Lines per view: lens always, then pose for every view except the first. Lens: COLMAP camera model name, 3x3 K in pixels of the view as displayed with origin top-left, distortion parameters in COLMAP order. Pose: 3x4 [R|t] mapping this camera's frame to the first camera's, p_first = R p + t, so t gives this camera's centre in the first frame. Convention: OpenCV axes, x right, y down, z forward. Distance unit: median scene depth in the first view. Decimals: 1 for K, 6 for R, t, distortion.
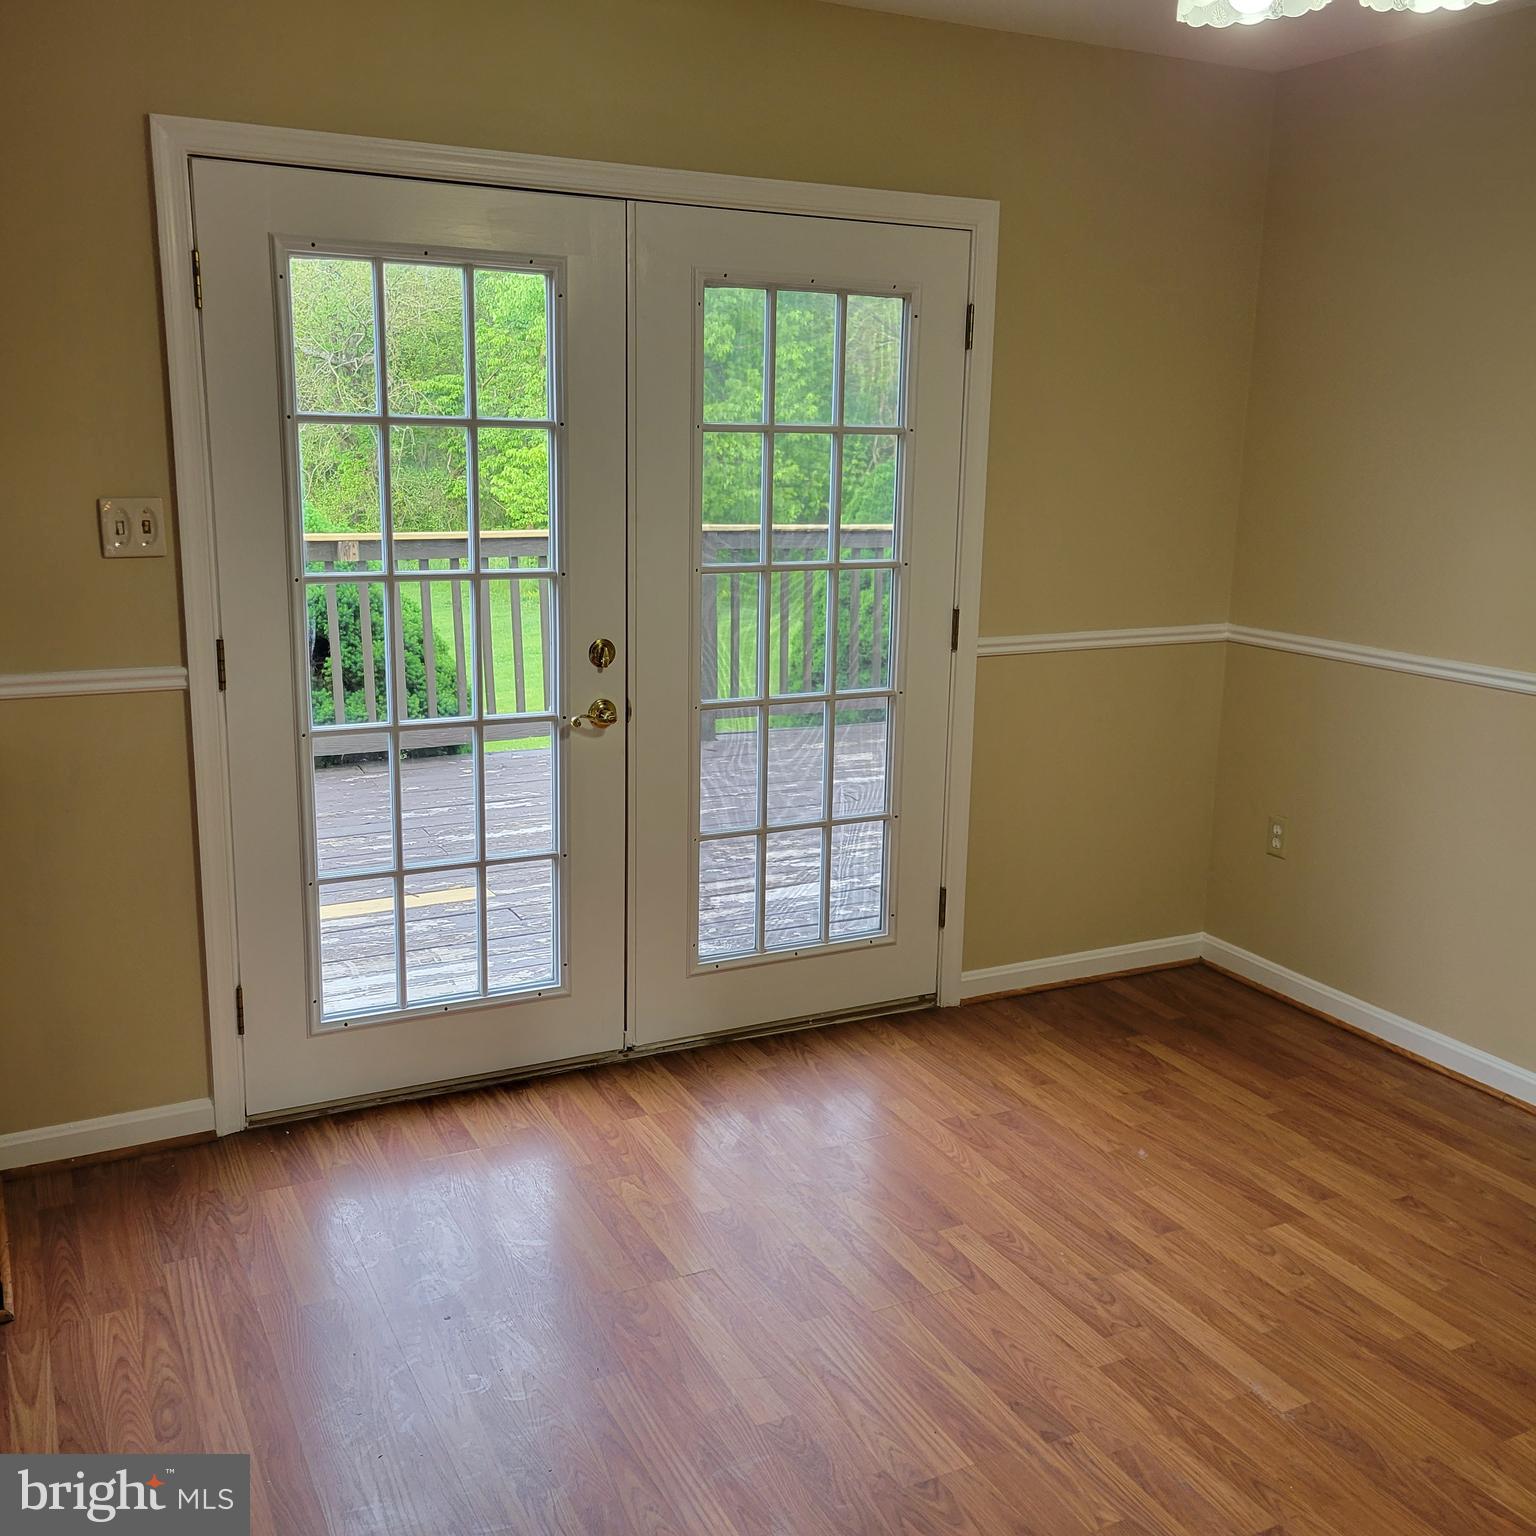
lens RADIAL K [[1524.4, 0, 766.5], [0, 1524.4, 728.8], [0, 0, 1]] dist [0.059264, -0.035220]
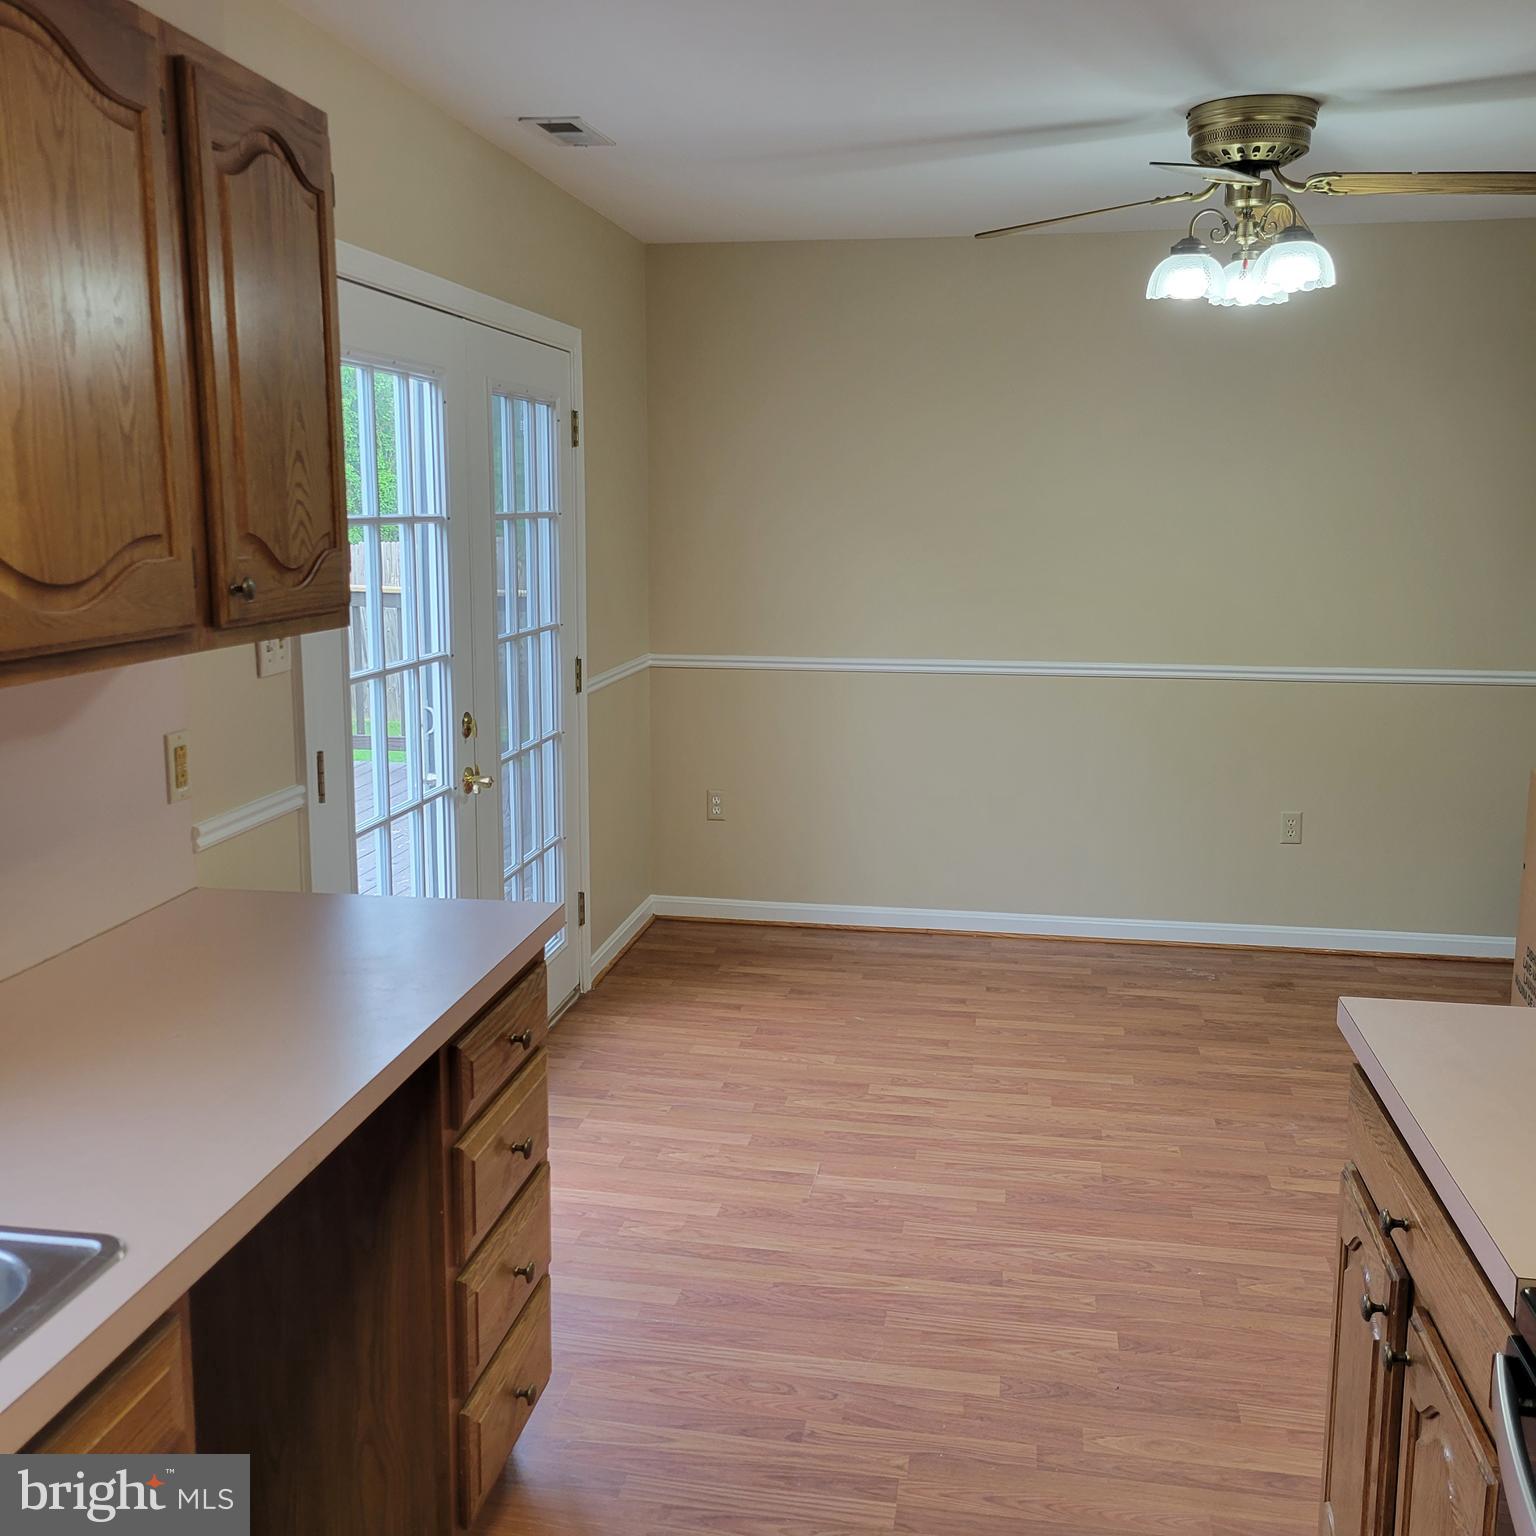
lens RADIAL K [[1524.4, 0, 766.5], [0, 1524.4, 728.8], [0, 0, 1]] dist [0.059264, -0.035220]
pose [[0.602561, -0.135245, 0.786529, -0.809872], [0.158251, 0.986215, 0.048345, -0.063821], [-0.782225, 0.095338, 0.615658, 0.157639]]
